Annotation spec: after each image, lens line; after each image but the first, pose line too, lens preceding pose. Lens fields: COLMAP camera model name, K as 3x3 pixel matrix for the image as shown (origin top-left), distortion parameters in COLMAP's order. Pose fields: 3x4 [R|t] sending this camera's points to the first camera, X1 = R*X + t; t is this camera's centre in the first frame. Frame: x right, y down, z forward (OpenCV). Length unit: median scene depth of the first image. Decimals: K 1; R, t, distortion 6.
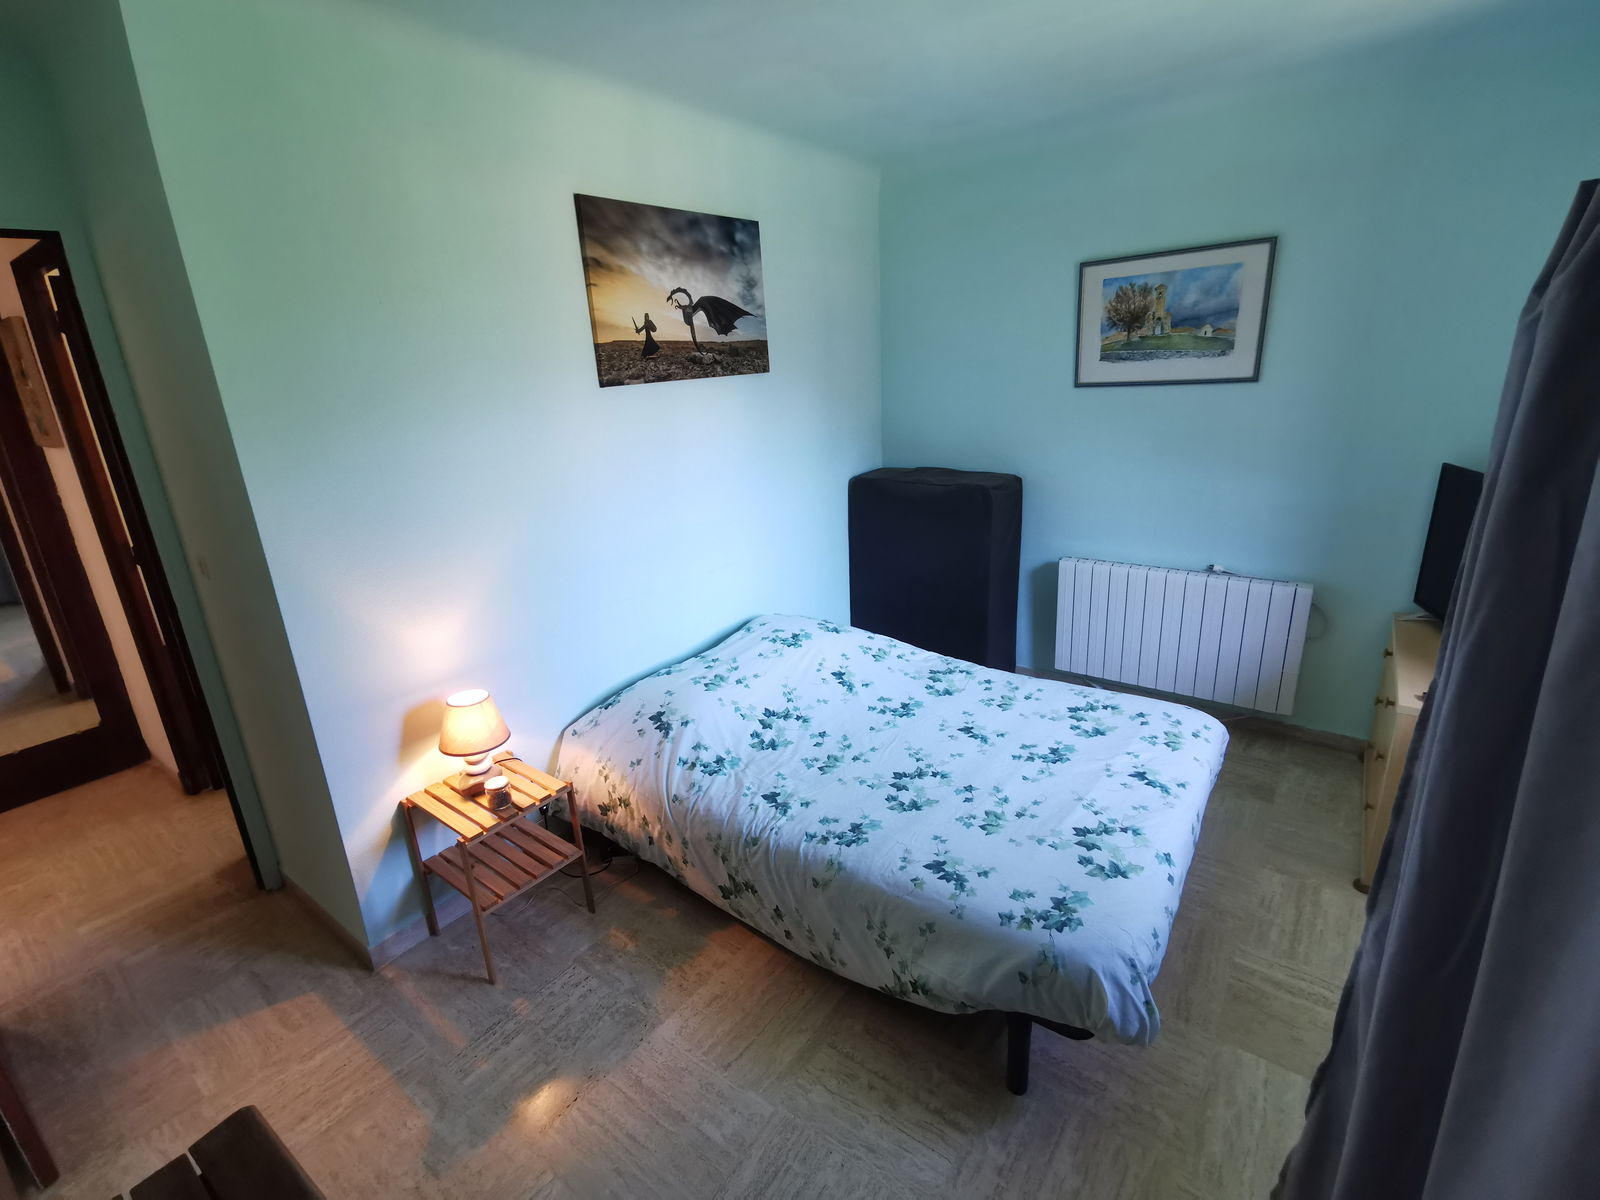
lens RADIAL K [[746.3, 0, 805.5], [0, 746.3, 595.2], [0, 0, 1]] dist [-0.003867, 0.032469]
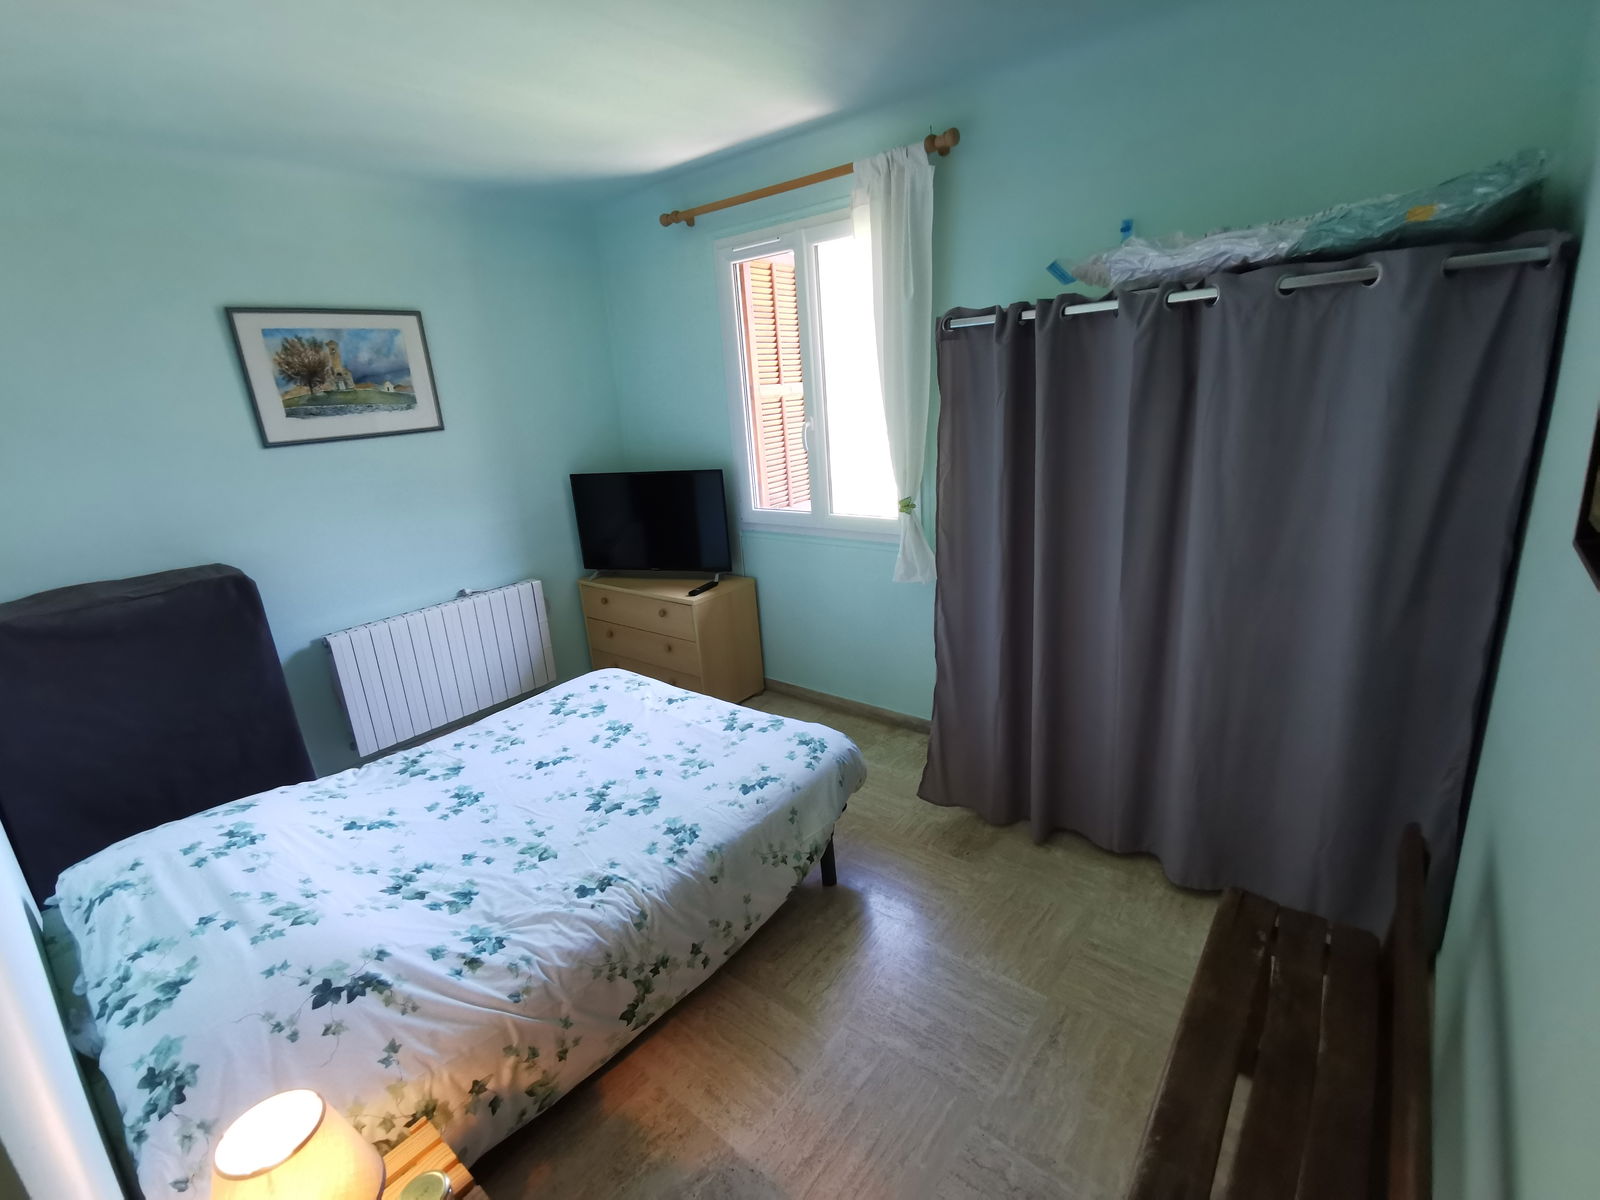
lens RADIAL K [[746.3, 0, 805.5], [0, 746.3, 595.2], [0, 0, 1]] dist [-0.003867, 0.032469]
pose [[0.037297, -0.235481, 0.971163, -0.632393], [0.364755, 0.907994, 0.206156, -0.091345], [-0.930356, 0.346547, 0.119758, 0.458833]]
